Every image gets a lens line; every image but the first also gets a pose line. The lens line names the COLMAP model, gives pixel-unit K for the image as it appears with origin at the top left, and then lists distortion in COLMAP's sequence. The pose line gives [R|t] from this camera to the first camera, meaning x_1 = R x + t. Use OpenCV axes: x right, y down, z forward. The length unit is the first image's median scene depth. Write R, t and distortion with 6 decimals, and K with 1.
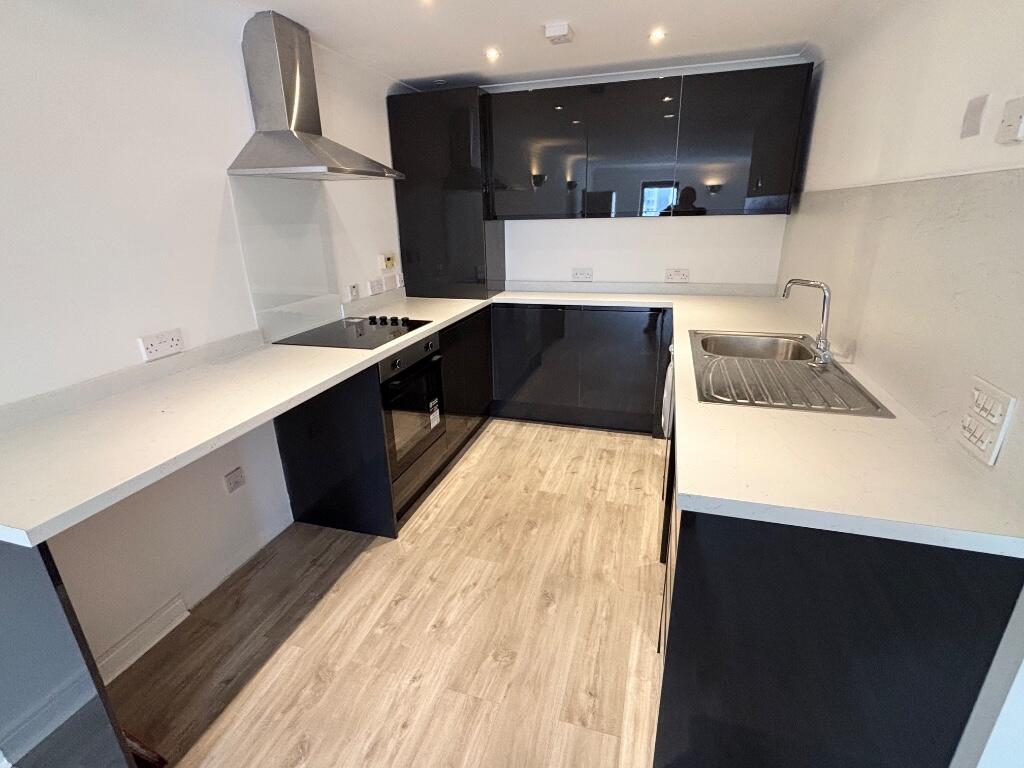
lens RADIAL K [[483.9, 0, 512.0], [0, 483.9, 384.0], [0, 0, 1]] dist [-0.015703, -0.000410]
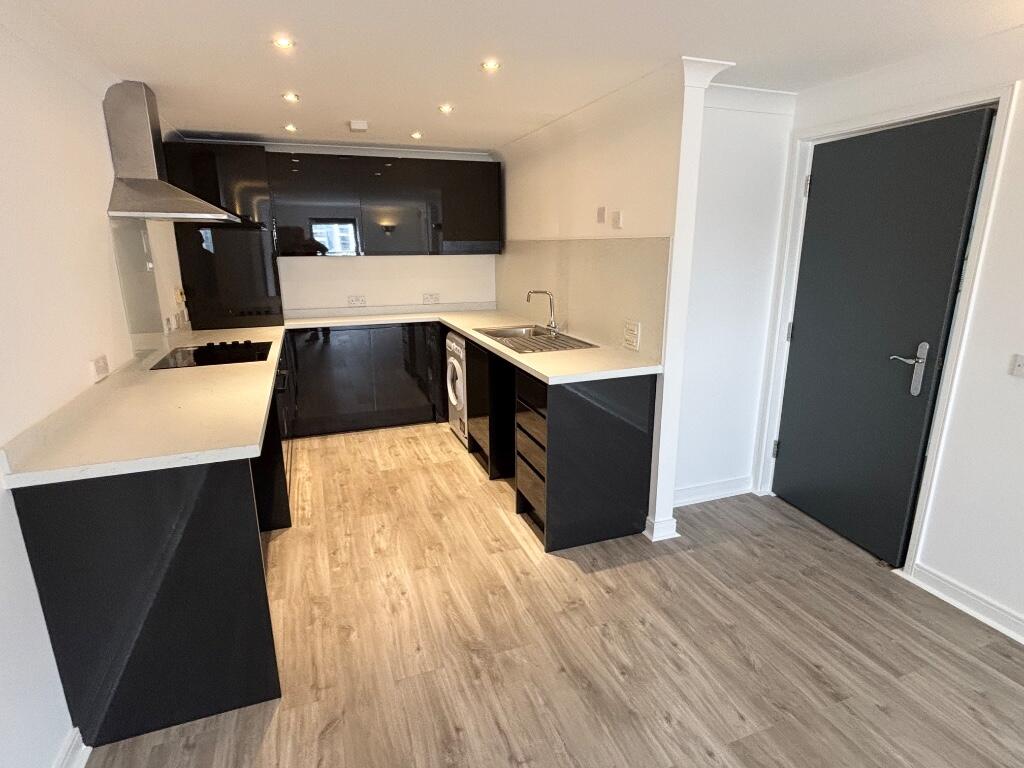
lens RADIAL K [[534.5, 0, 514.0], [0, 534.5, 378.7], [0, 0, 1]] dist [-0.001373, -0.000634]
pose [[0.790176, -0.133211, 0.598228, -0.532455], [0.193640, 0.980357, -0.037470, 0.124157], [-0.581486, 0.145449, 0.800449, -0.377652]]
